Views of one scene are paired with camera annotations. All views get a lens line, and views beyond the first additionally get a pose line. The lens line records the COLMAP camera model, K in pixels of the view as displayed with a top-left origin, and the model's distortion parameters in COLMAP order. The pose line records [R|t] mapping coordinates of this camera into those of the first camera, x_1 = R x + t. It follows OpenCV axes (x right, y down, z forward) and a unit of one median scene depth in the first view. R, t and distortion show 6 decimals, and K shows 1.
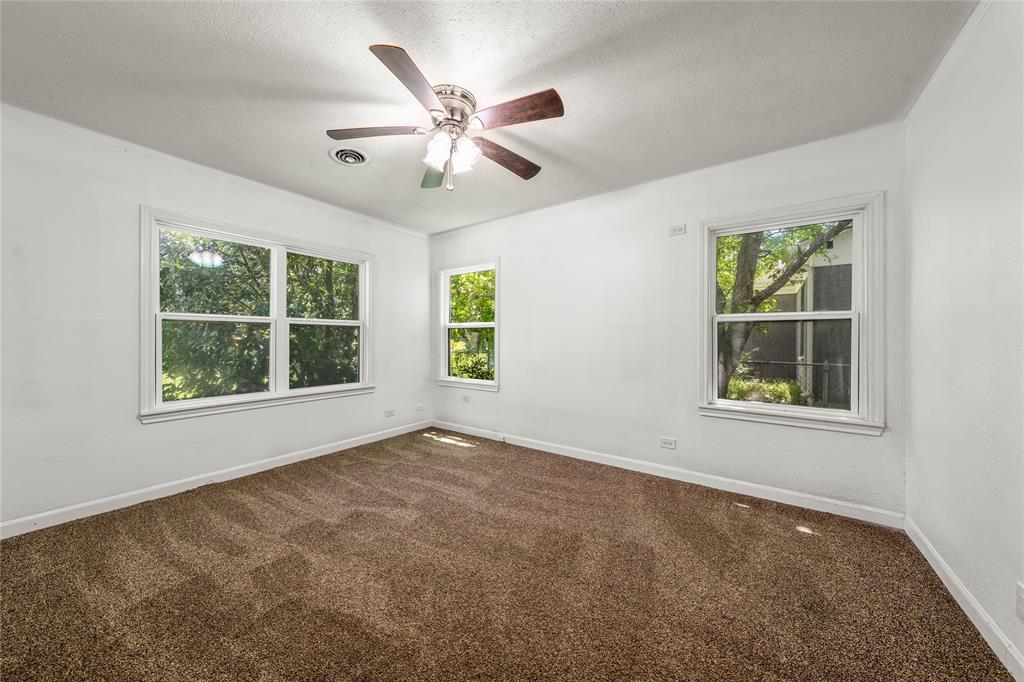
lens RADIAL K [[355.1, 0, 511.6], [0, 355.1, 334.9], [0, 0, 1]] dist [-0.000199, -0.000011]
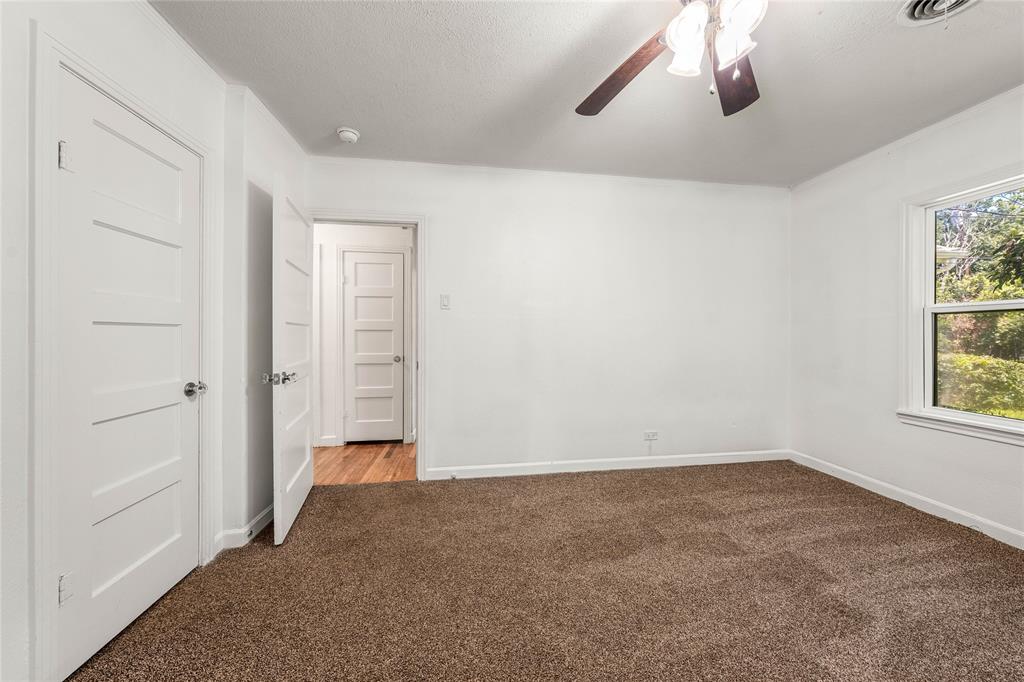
lens RADIAL K [[355.1, 0, 511.6], [0, 355.1, 334.9], [0, 0, 1]] dist [-0.000199, -0.000011]
pose [[-0.718430, 0.005930, -0.695574, 0.428380], [0.006568, 0.999977, 0.001741, 0.001984], [0.695568, -0.003317, -0.718452, 1.001301]]
